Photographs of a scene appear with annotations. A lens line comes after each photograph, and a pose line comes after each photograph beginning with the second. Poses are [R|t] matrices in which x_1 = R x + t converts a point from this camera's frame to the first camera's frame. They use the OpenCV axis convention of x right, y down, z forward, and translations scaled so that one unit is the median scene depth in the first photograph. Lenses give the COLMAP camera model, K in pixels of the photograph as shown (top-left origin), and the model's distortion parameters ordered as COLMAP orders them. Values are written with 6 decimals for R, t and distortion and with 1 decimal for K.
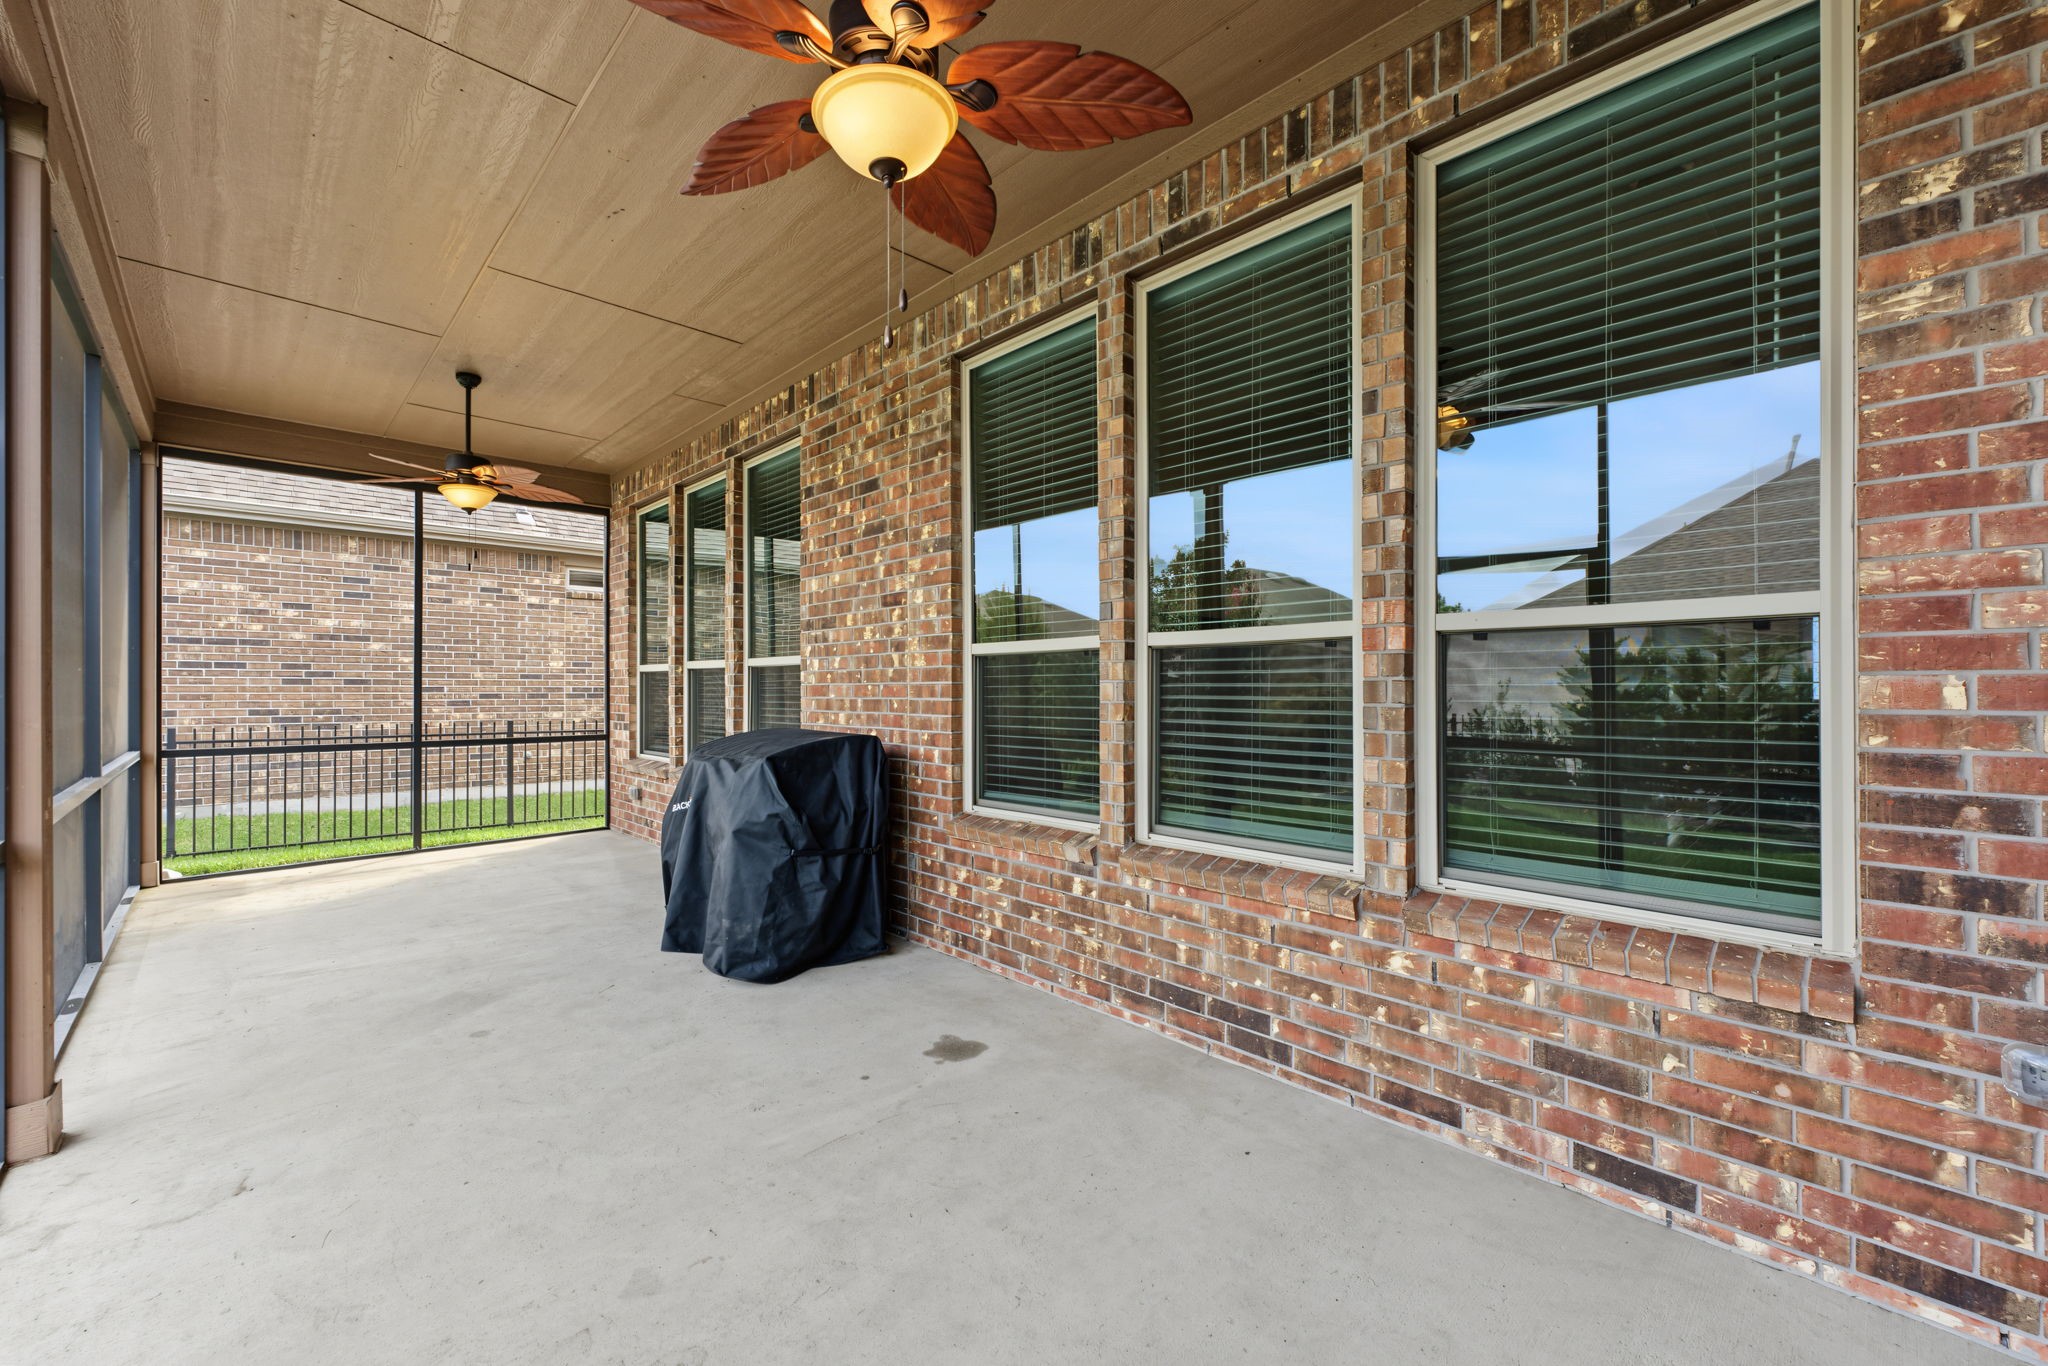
lens RADIAL K [[831.0, 0, 1028.1], [0, 831.0, 681.5], [0, 0, 1]] dist [-0.000065, -0.000160]
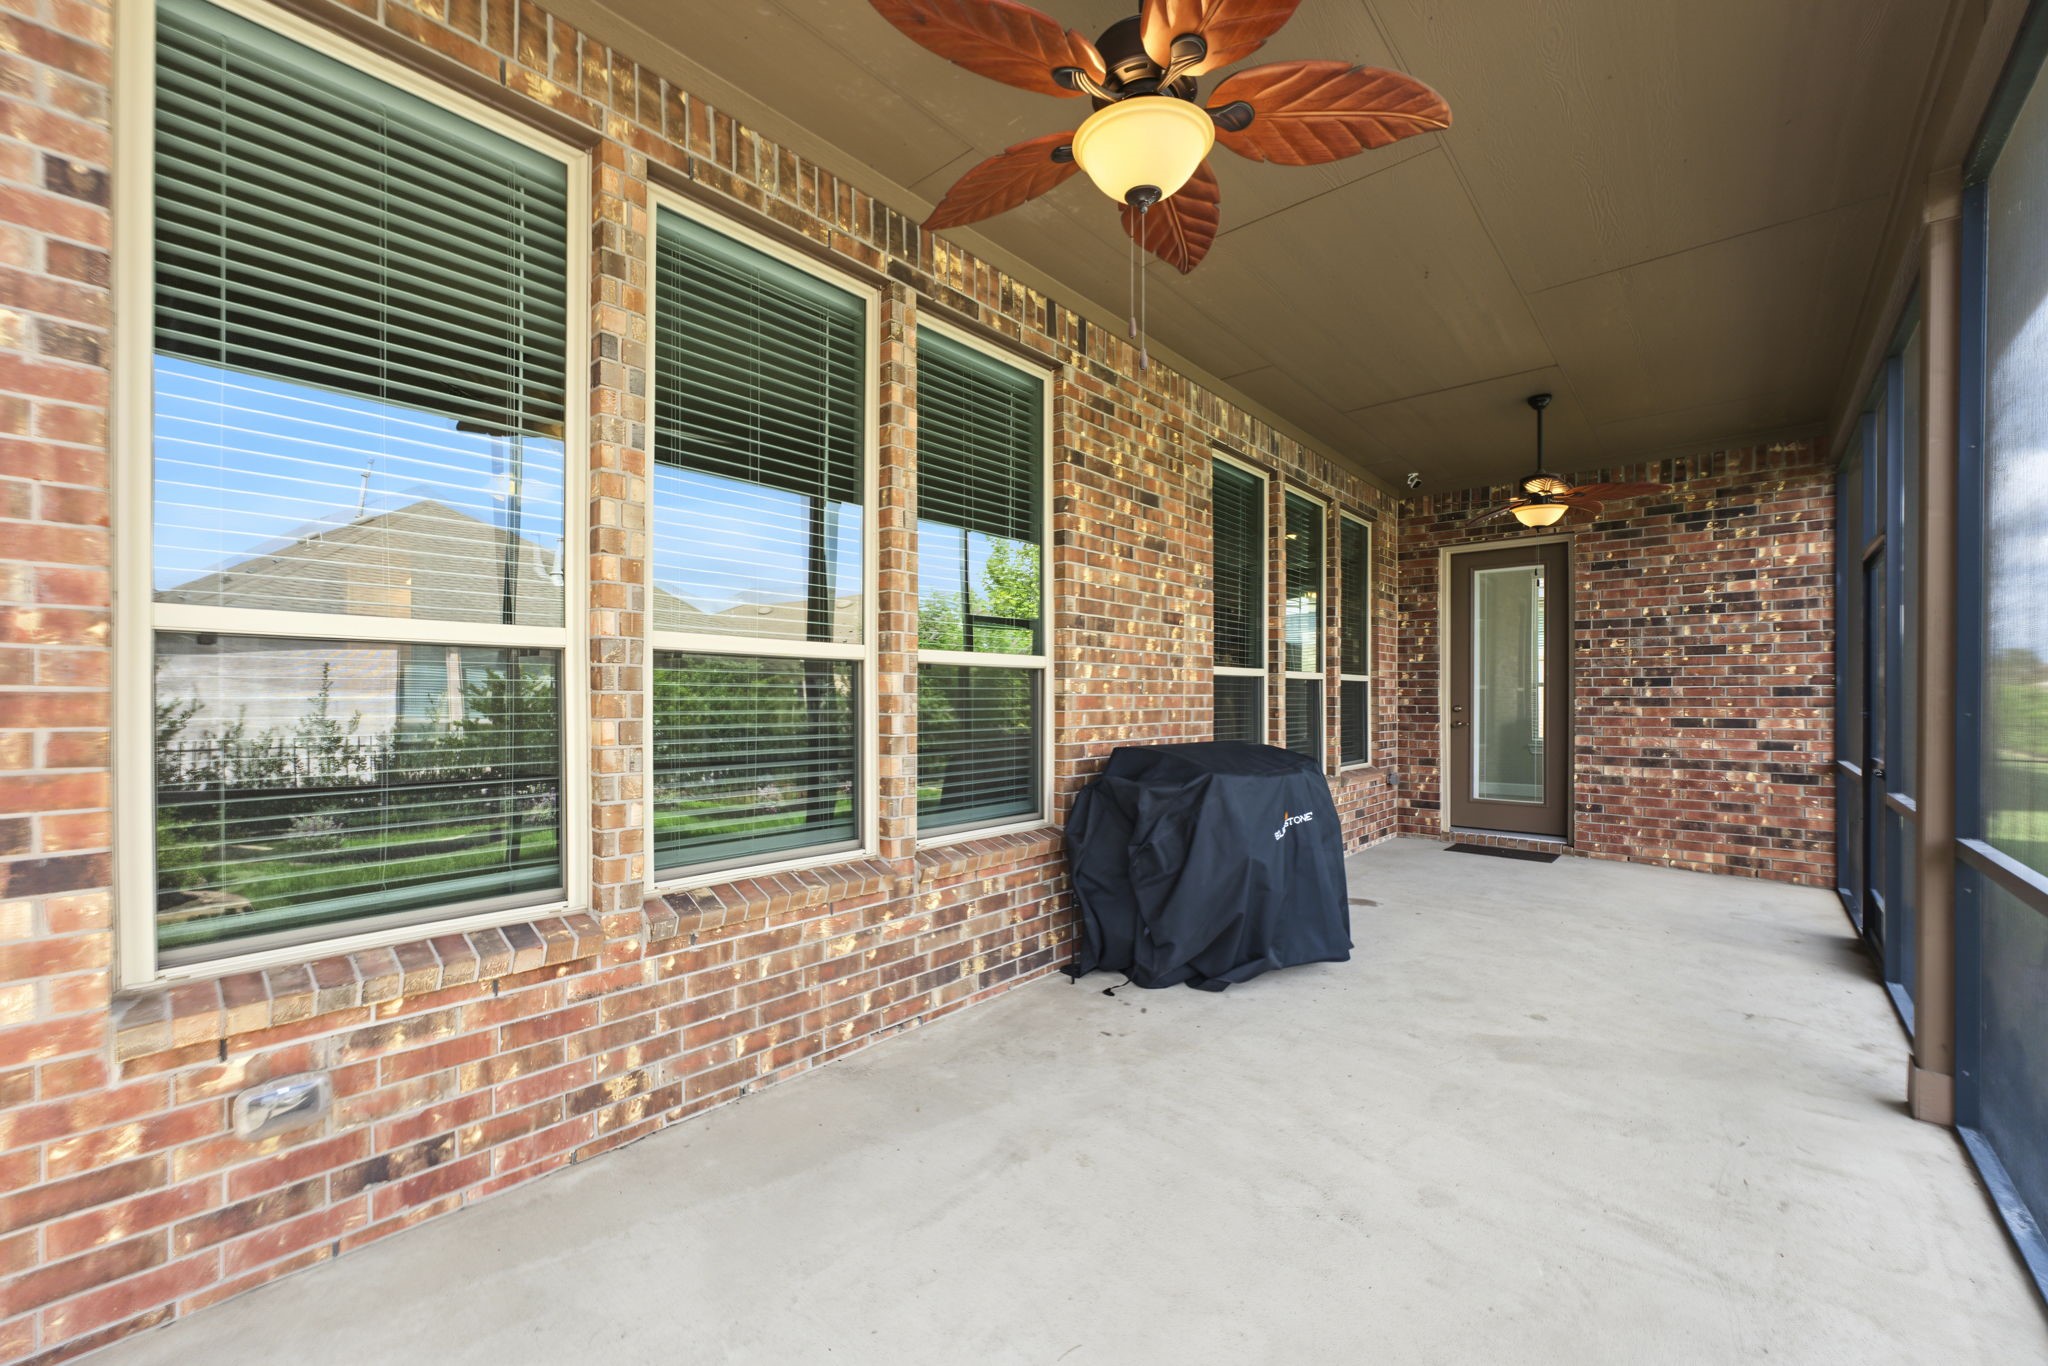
lens RADIAL K [[831.0, 0, 1030.2], [0, 831.0, 696.0], [0, 0, 1]] dist [-0.000065, -0.000160]
pose [[-0.102771, 0.009523, 0.994659, -1.188757], [-0.004883, 0.999937, -0.010078, 0.014605], [-0.994693, -0.005892, -0.102718, 1.259430]]
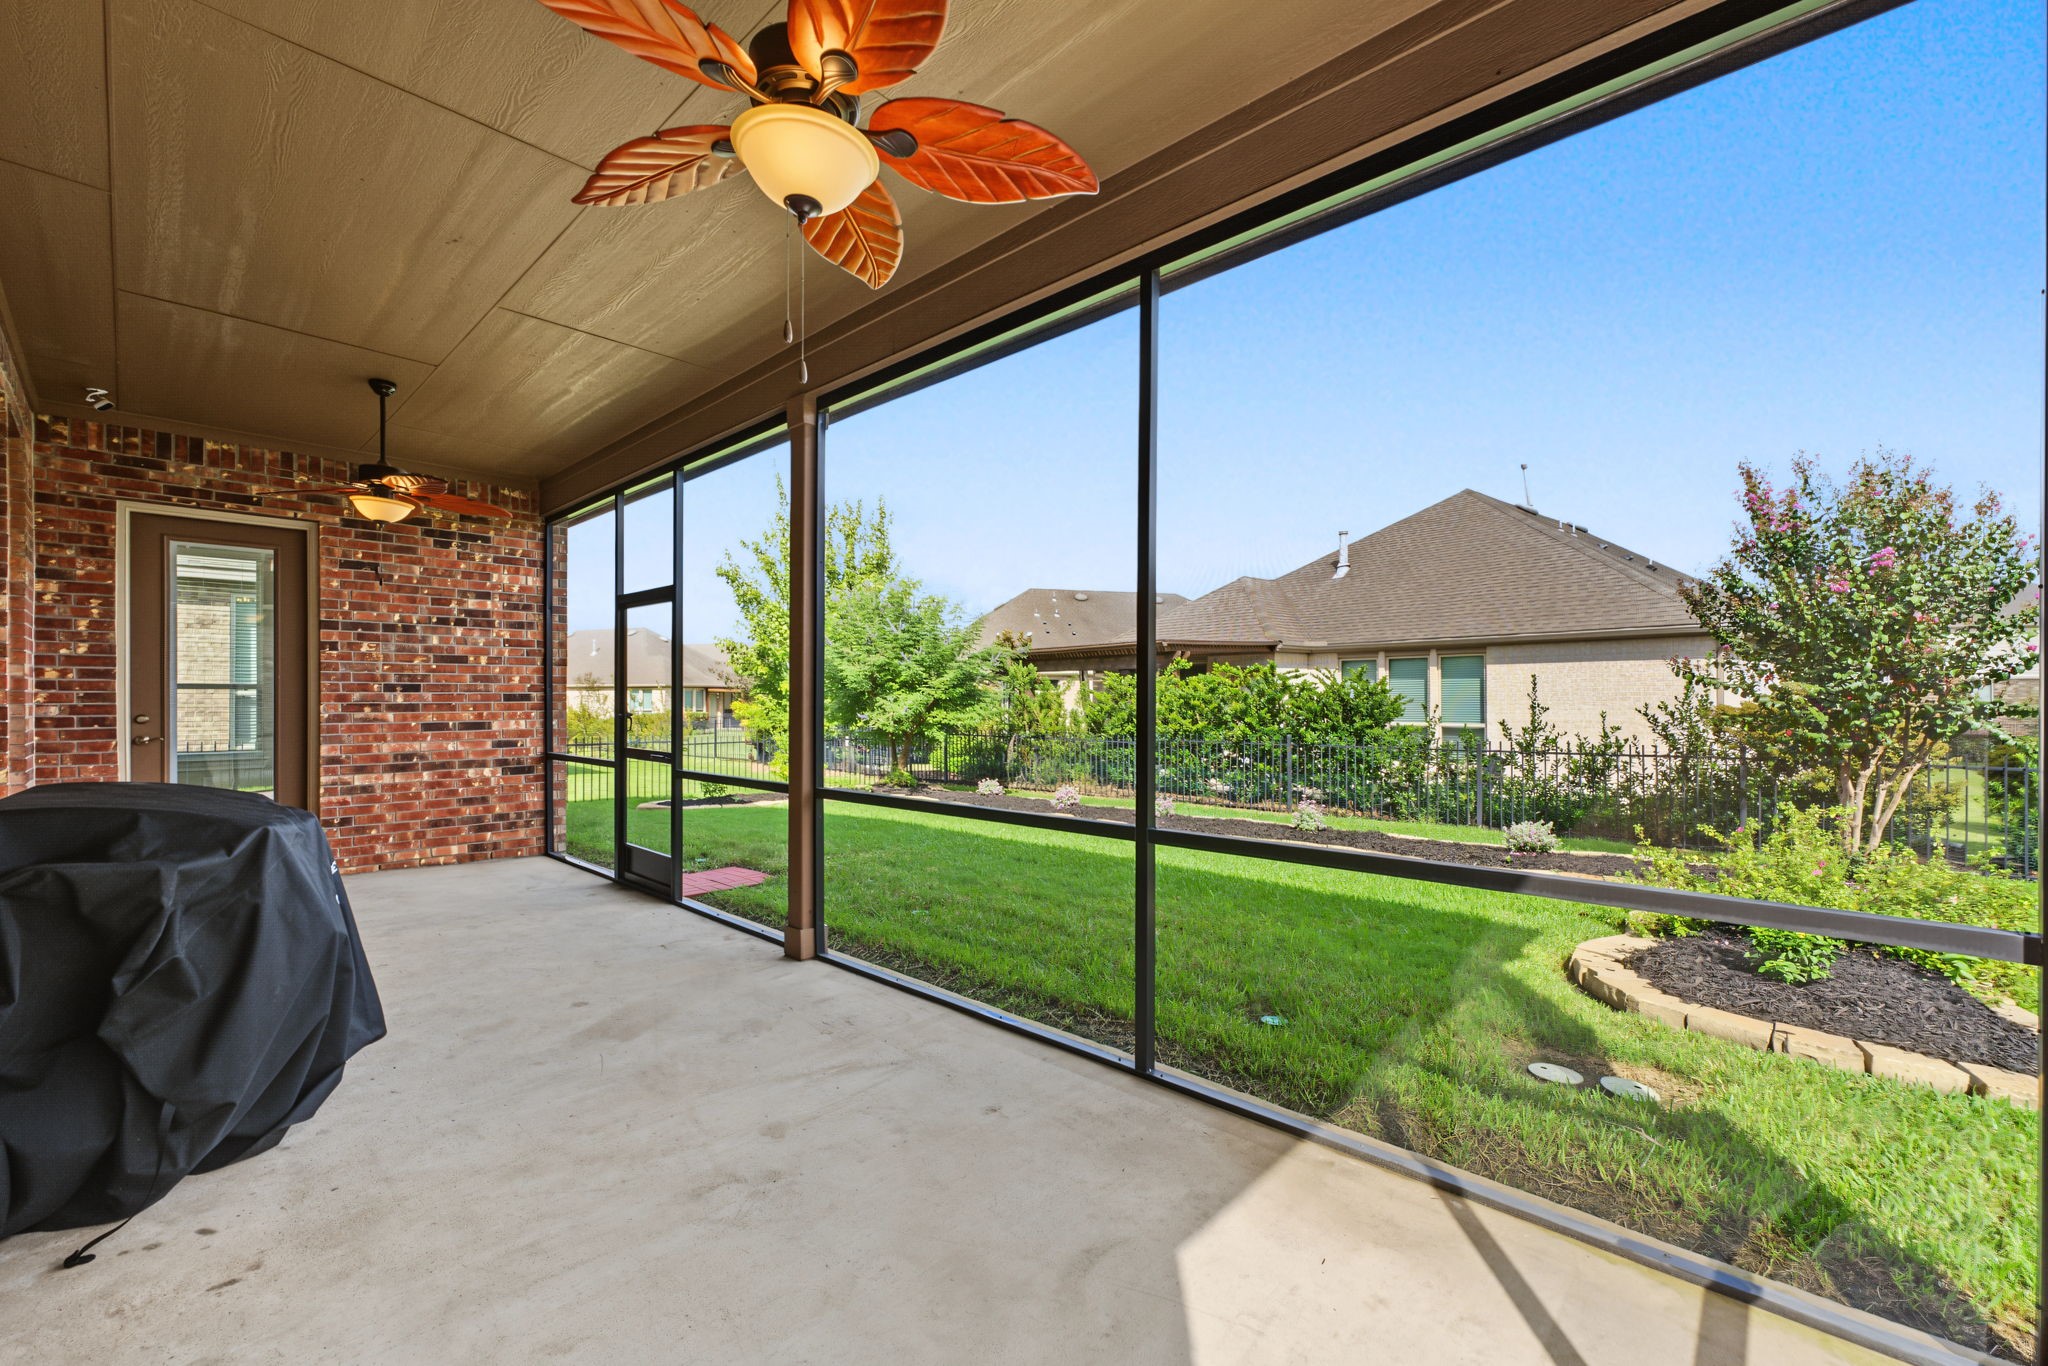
lens RADIAL K [[831.0, 0, 1025.2], [0, 831.0, 694.5], [0, 0, 1]] dist [-0.000065, -0.000160]
pose [[-0.998338, 0.008333, -0.057030, -0.868501], [0.008792, 0.999931, -0.007807, 0.002941], [0.056961, -0.008295, -0.998342, 1.568392]]
